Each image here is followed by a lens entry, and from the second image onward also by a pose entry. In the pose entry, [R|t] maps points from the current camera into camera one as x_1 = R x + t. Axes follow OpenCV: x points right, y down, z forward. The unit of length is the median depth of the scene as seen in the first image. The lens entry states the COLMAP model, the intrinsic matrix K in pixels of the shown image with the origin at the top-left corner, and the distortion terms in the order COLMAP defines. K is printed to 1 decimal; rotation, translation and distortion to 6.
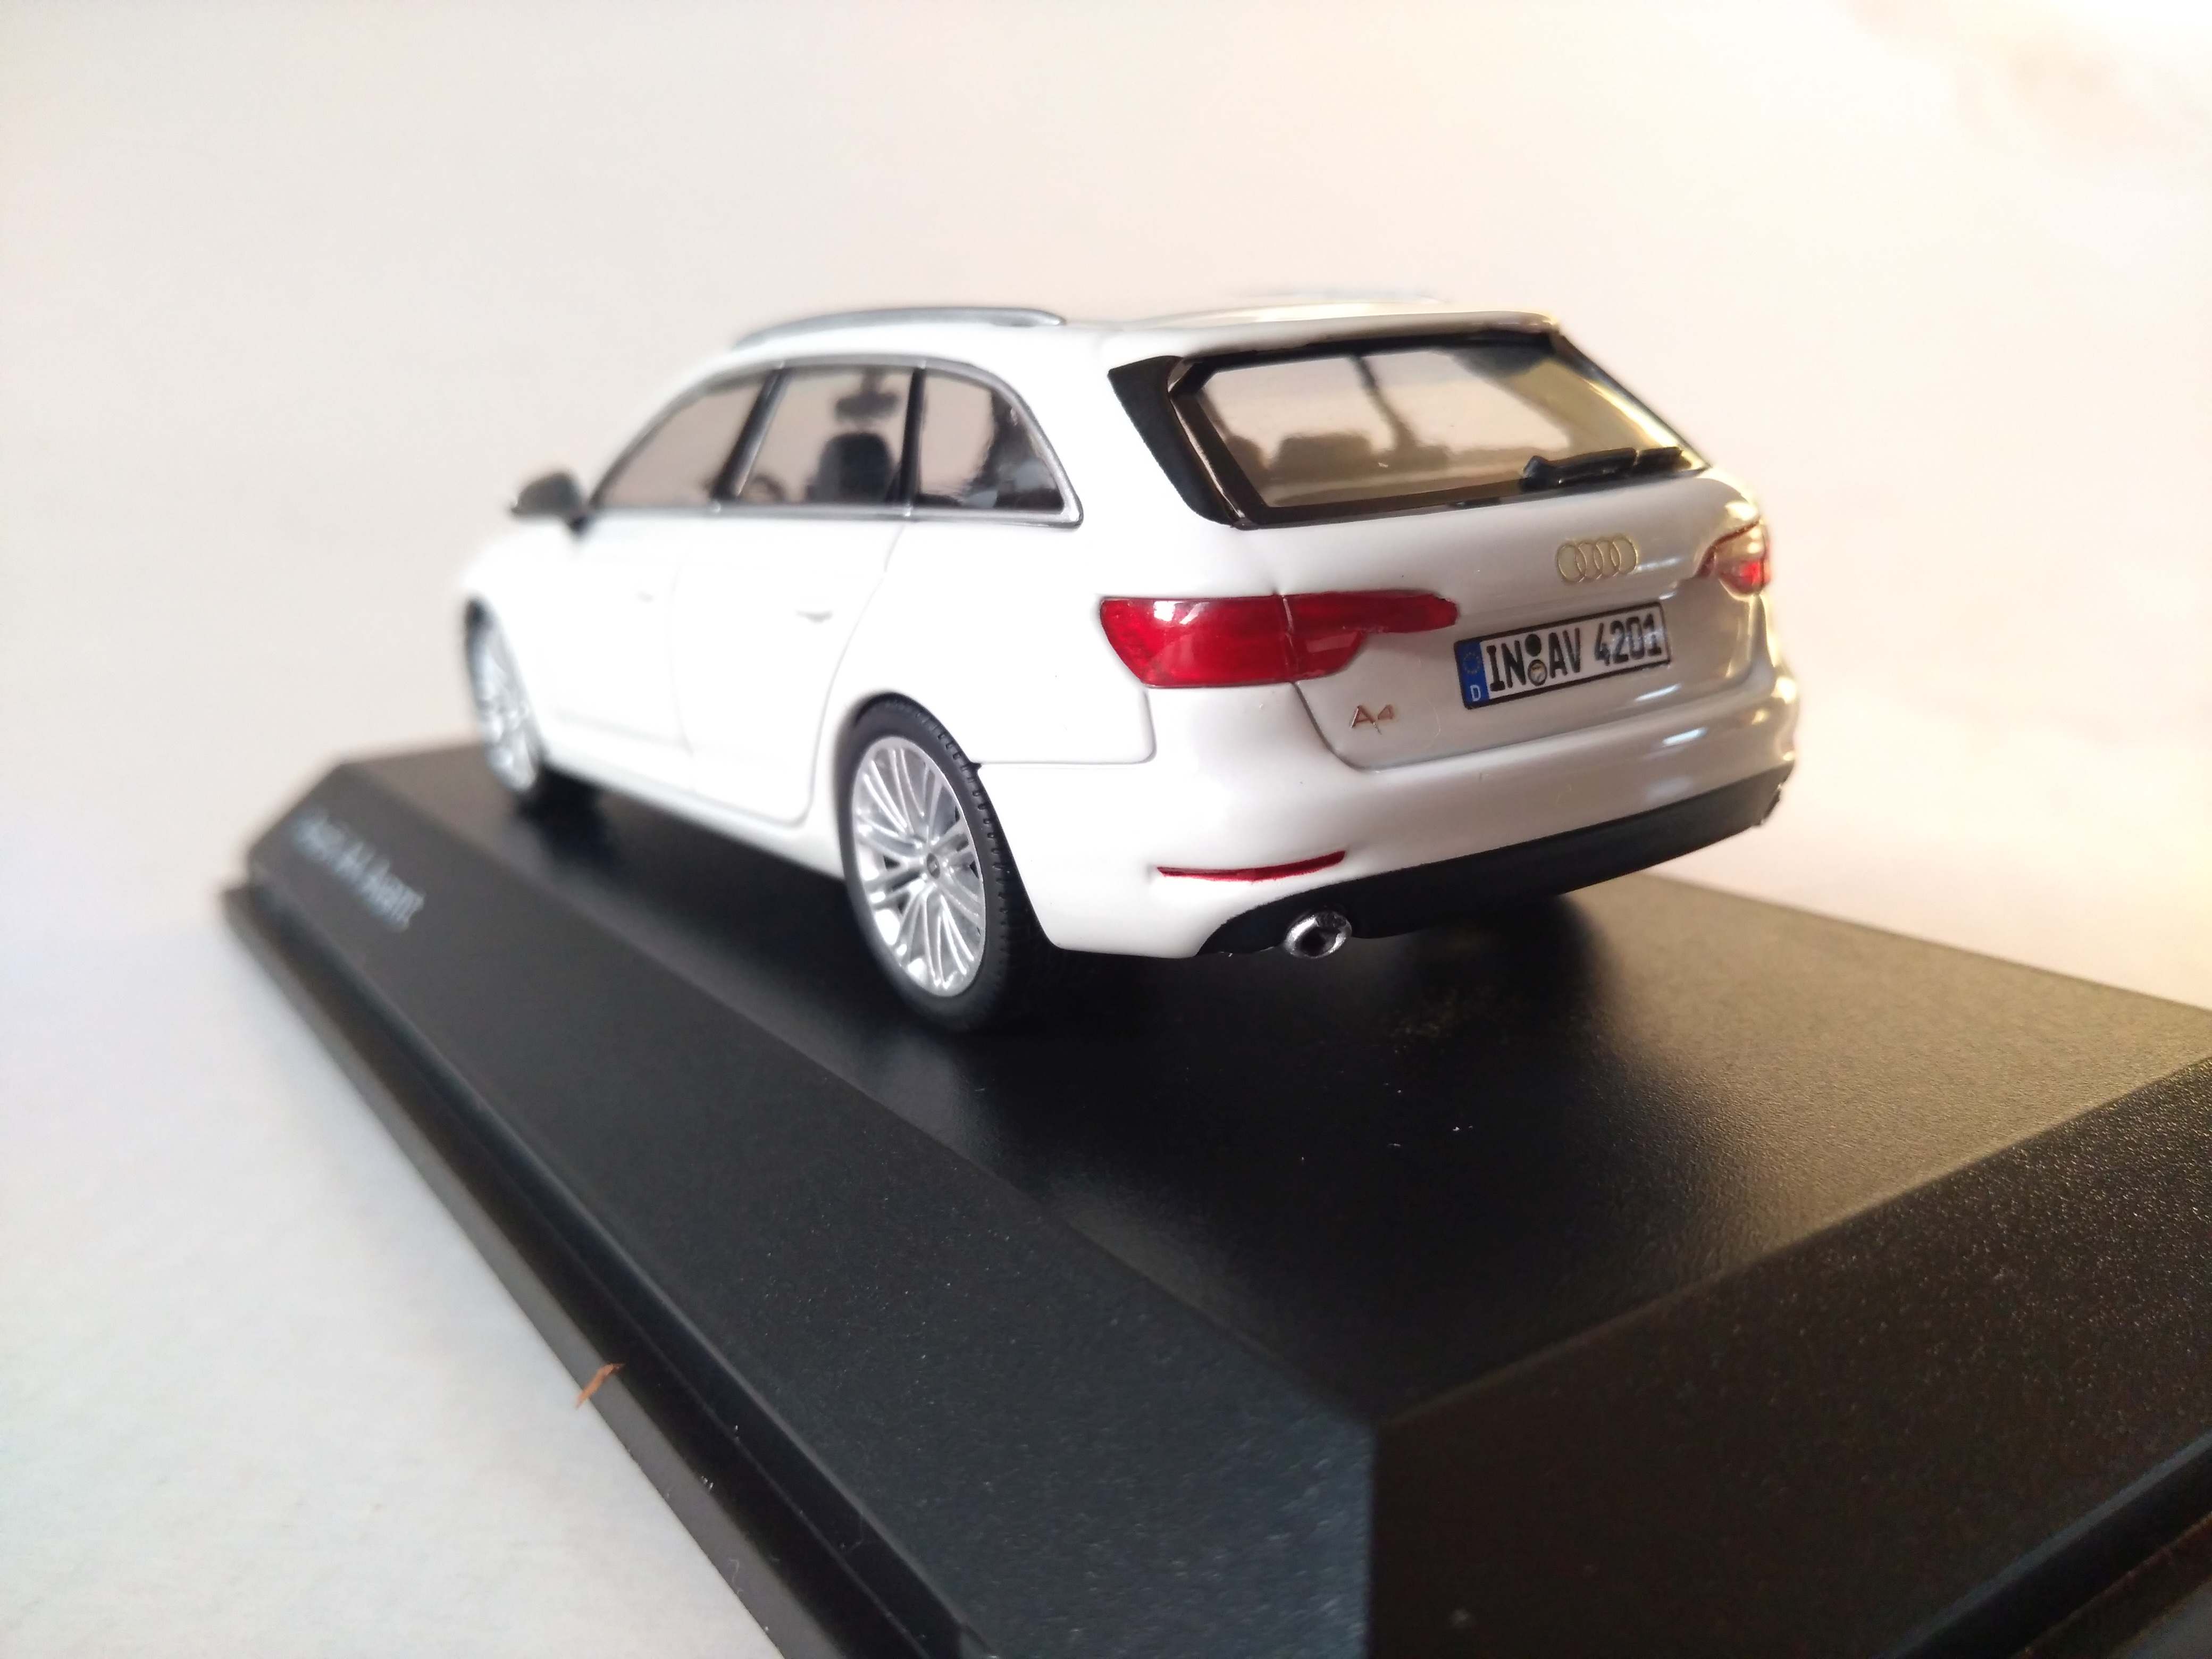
lens RADIAL K [[1645.7, 0, 1106.0], [0, 1645.7, 829.5], [0, 0, 1]] dist [-0.000401, 0.000487]
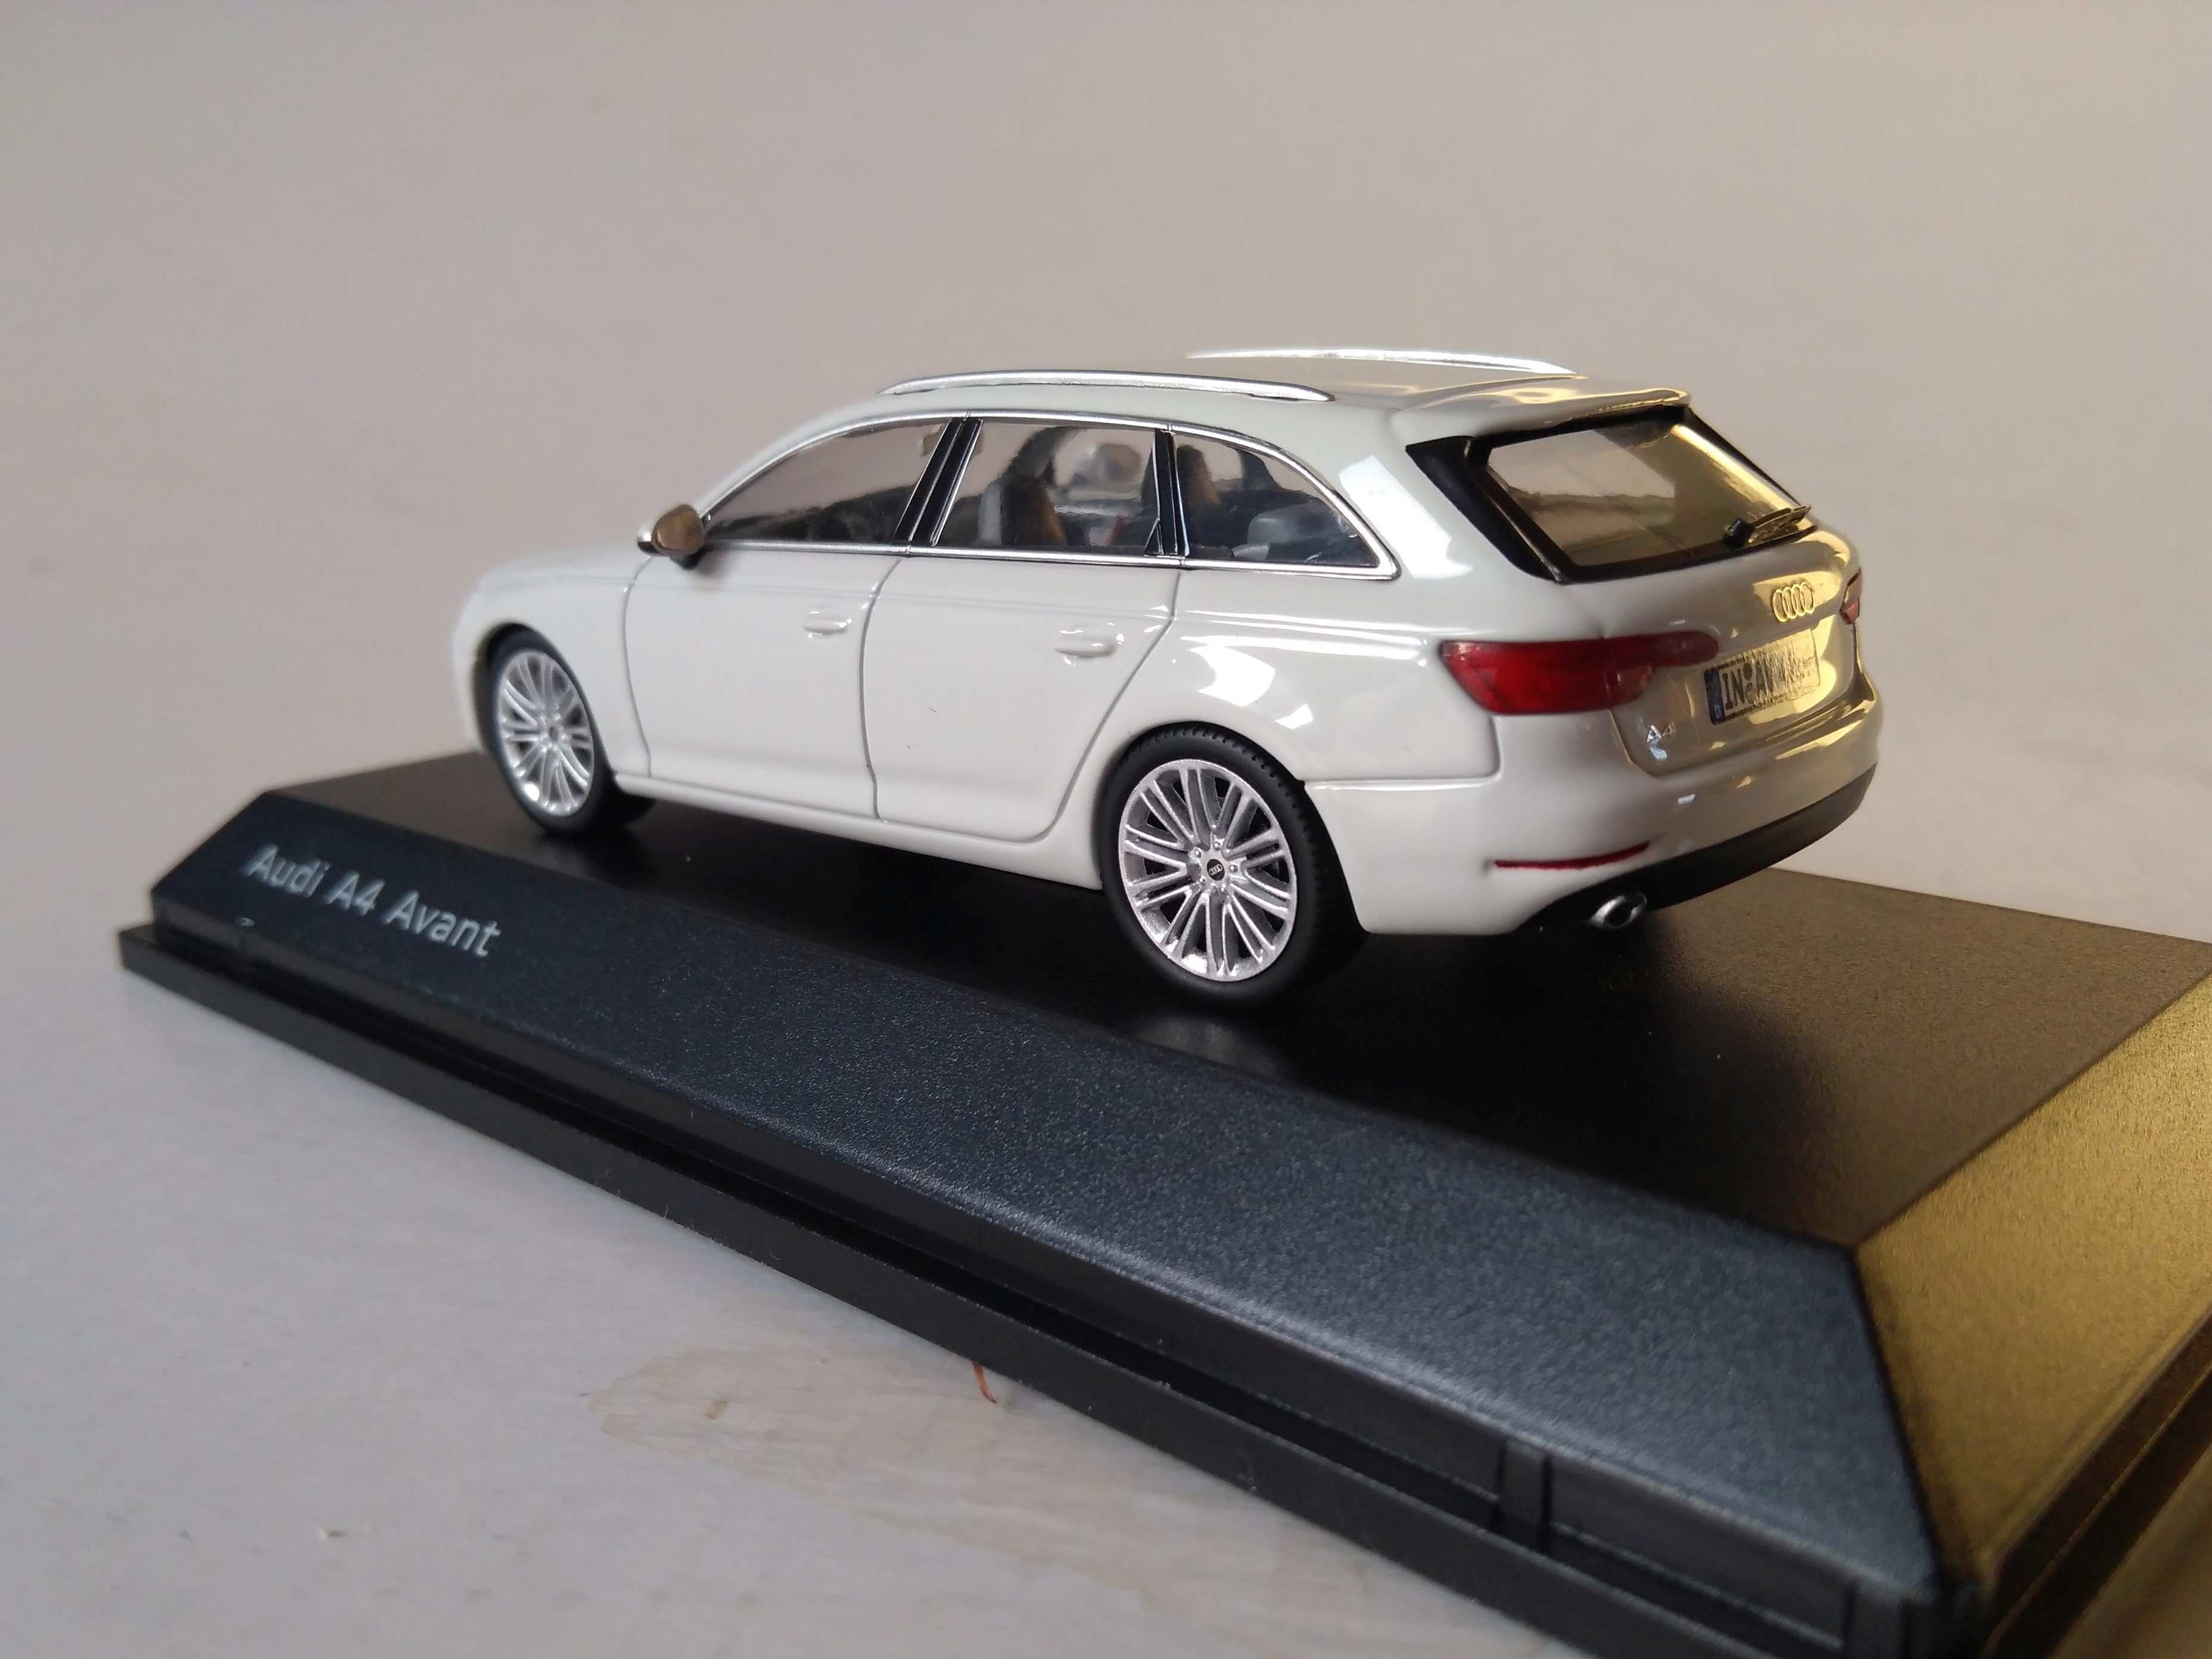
lens RADIAL K [[1645.9, 0, 1106.0], [0, 1645.9, 829.5], [0, 0, 1]] dist [-0.000401, 0.000487]
pose [[0.965395, -0.041279, 0.257505, -0.524810], [0.039149, 0.999144, 0.013396, -0.026309], [-0.257838, -0.002851, 0.966184, -0.091224]]
